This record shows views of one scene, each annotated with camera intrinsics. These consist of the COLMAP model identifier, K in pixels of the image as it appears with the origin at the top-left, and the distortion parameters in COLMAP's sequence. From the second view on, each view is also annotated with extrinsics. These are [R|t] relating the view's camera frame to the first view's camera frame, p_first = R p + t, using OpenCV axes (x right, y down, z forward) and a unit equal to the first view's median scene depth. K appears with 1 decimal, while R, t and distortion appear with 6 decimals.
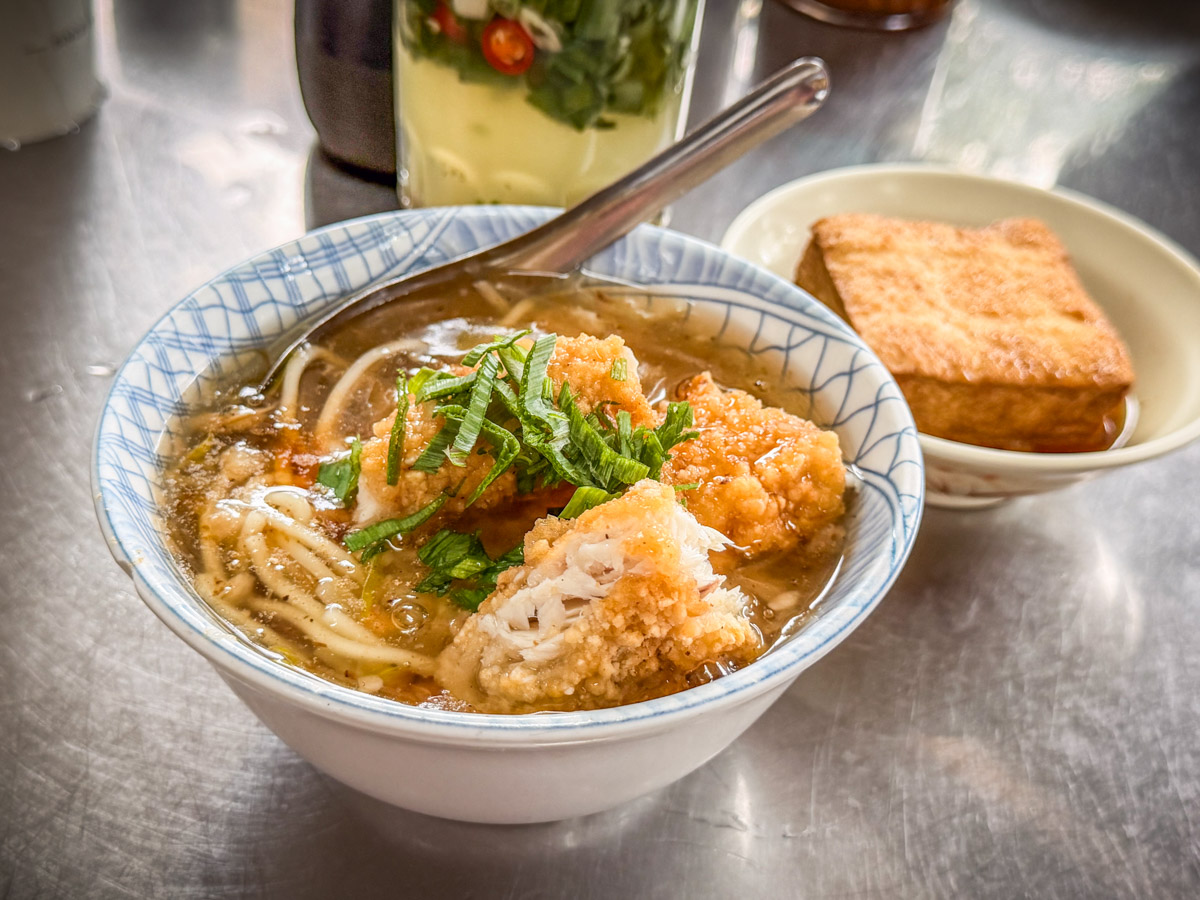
lens RADIAL K [[1534.6, 0, 600.0], [0, 1534.6, 450.0], [0, 0, 1]] dist [0.099143, 0.010681]
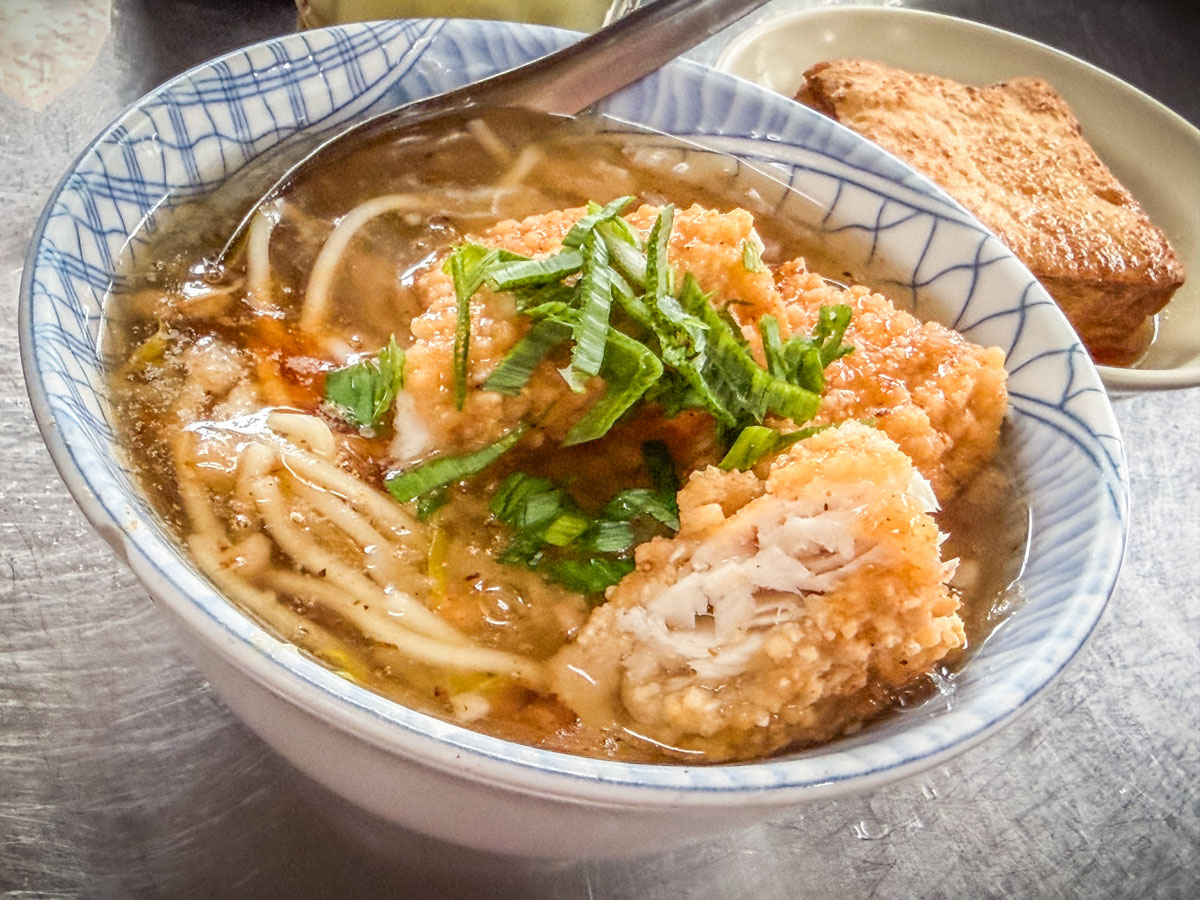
lens RADIAL K [[1625.2, 0, 600.0], [0, 1625.2, 450.0], [0, 0, 1]] dist [0.004621, -0.038339]
pose [[0.986053, 0.021303, 0.165063, -0.185915], [-0.036204, 0.995480, 0.087799, -0.026215], [-0.162446, -0.092550, 0.982367, 0.240843]]
